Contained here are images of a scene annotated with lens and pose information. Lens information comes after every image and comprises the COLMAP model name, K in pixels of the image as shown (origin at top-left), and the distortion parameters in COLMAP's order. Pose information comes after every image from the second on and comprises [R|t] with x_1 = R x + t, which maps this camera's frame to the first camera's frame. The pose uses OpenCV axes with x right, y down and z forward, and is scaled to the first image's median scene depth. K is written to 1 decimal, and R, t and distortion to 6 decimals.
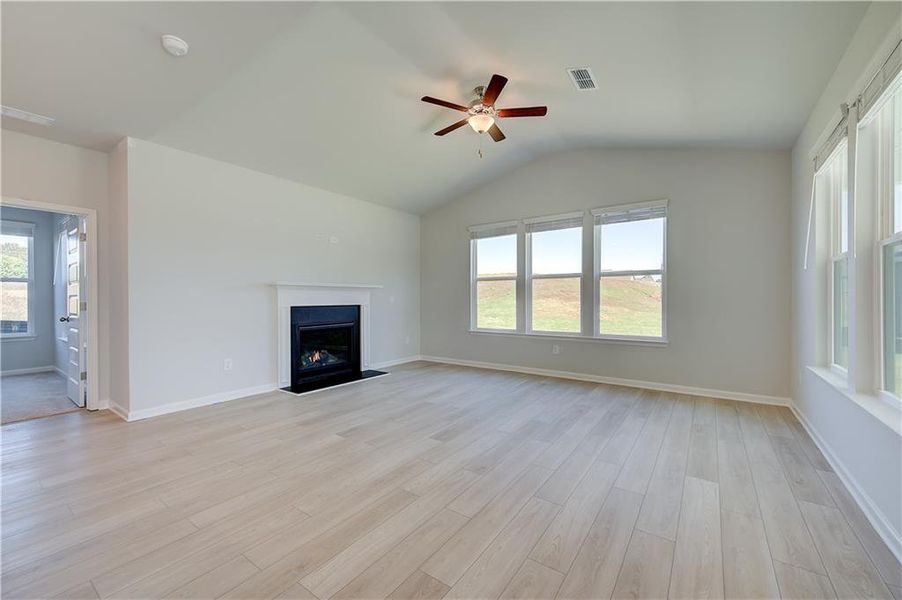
lens RADIAL K [[361.4, 0, 449.2], [0, 361.4, 299.5], [0, 0, 1]] dist [0.005038, 0.000028]
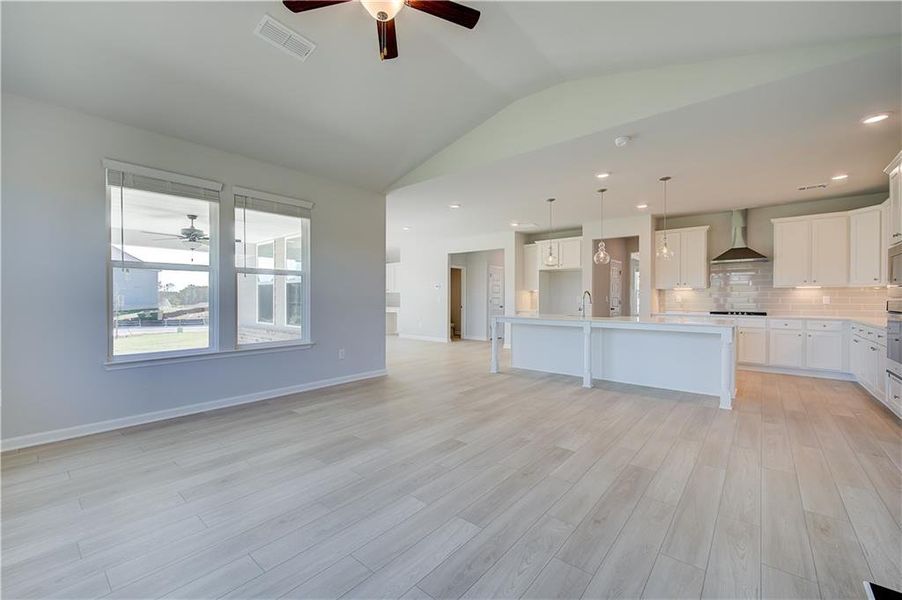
lens RADIAL K [[366.9, 0, 453.0], [0, 366.9, 299.6], [0, 0, 1]] dist [-0.002394, 0.000147]
pose [[-0.997276, 0.001327, 0.073750, -0.054636], [0.001651, 0.999989, 0.004335, -0.002783], [-0.073743, 0.004445, -0.997267, 1.218200]]
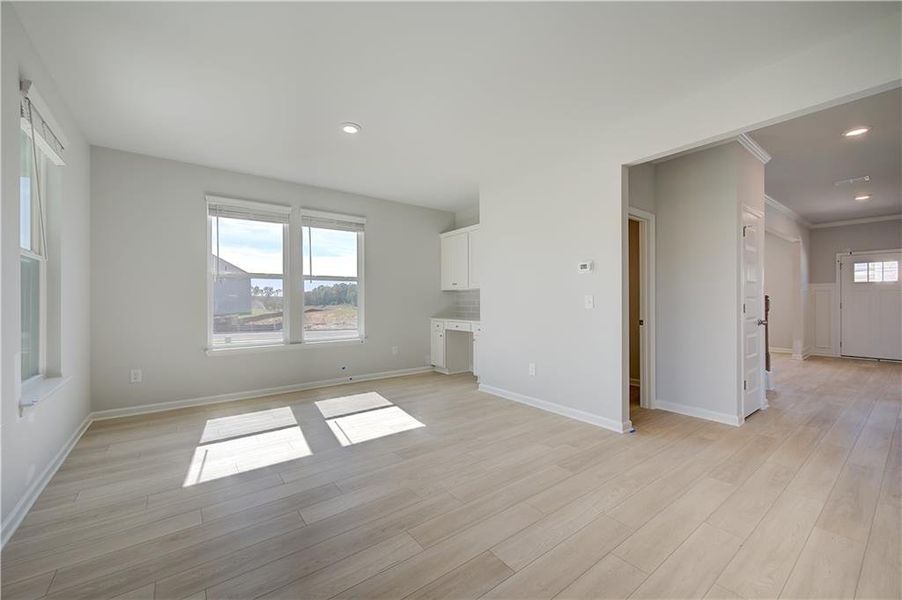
lens RADIAL K [[363.6, 0, 456.4], [0, 363.6, 300.4], [0, 0, 1]] dist [-0.000378, -0.000028]
pose [[-0.958707, 0.007951, 0.284285, 0.223645], [0.007594, 0.999968, -0.002360, -0.000779], [-0.284295, -0.000103, -0.958737, -0.070829]]
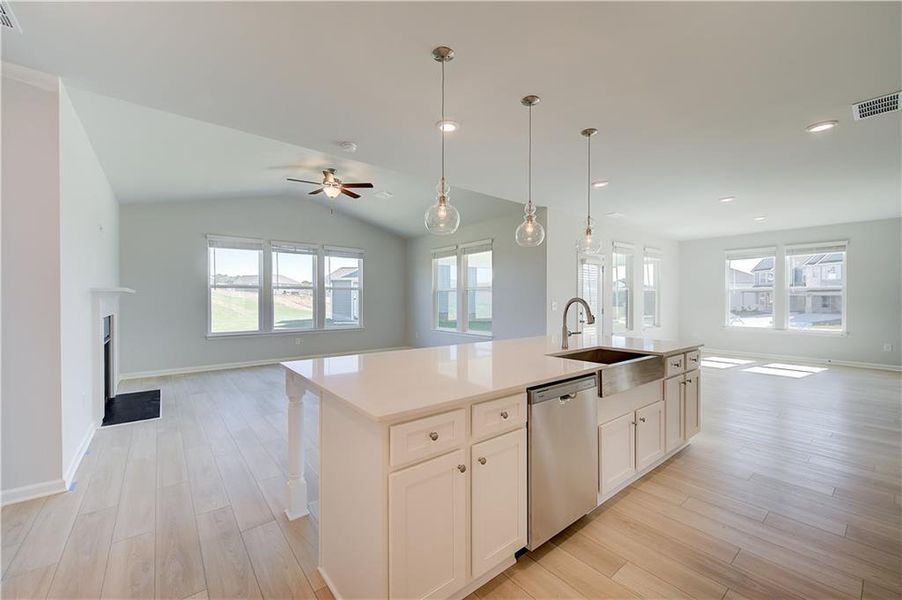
lens RADIAL K [[363.6, 0, 456.4], [0, 363.6, 300.4], [0, 0, 1]] dist [-0.000378, -0.000028]
pose [[0.256750, -0.001307, 0.966477, -0.963401], [-0.000147, 0.999999, 0.001391, -0.020617], [-0.966478, -0.000499, 0.256749, 0.069282]]
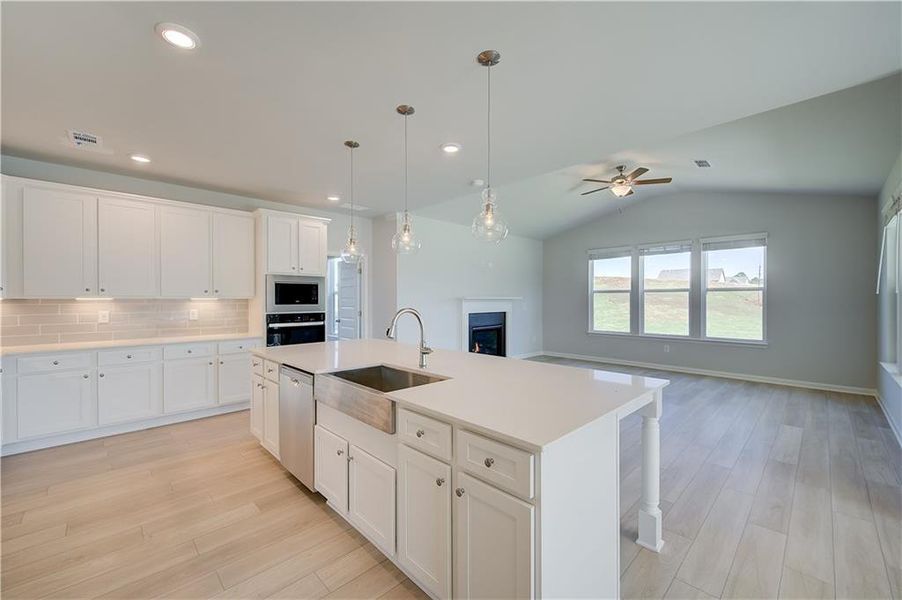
lens RADIAL K [[361.4, 0, 449.2], [0, 361.4, 299.5], [0, 0, 1]] dist [0.005038, 0.000028]
pose [[0.984860, 0.001040, -0.173349, -0.257261], [-0.001062, 0.999999, -0.000036, -0.035397], [0.173349, 0.000220, 0.984861, -0.417805]]
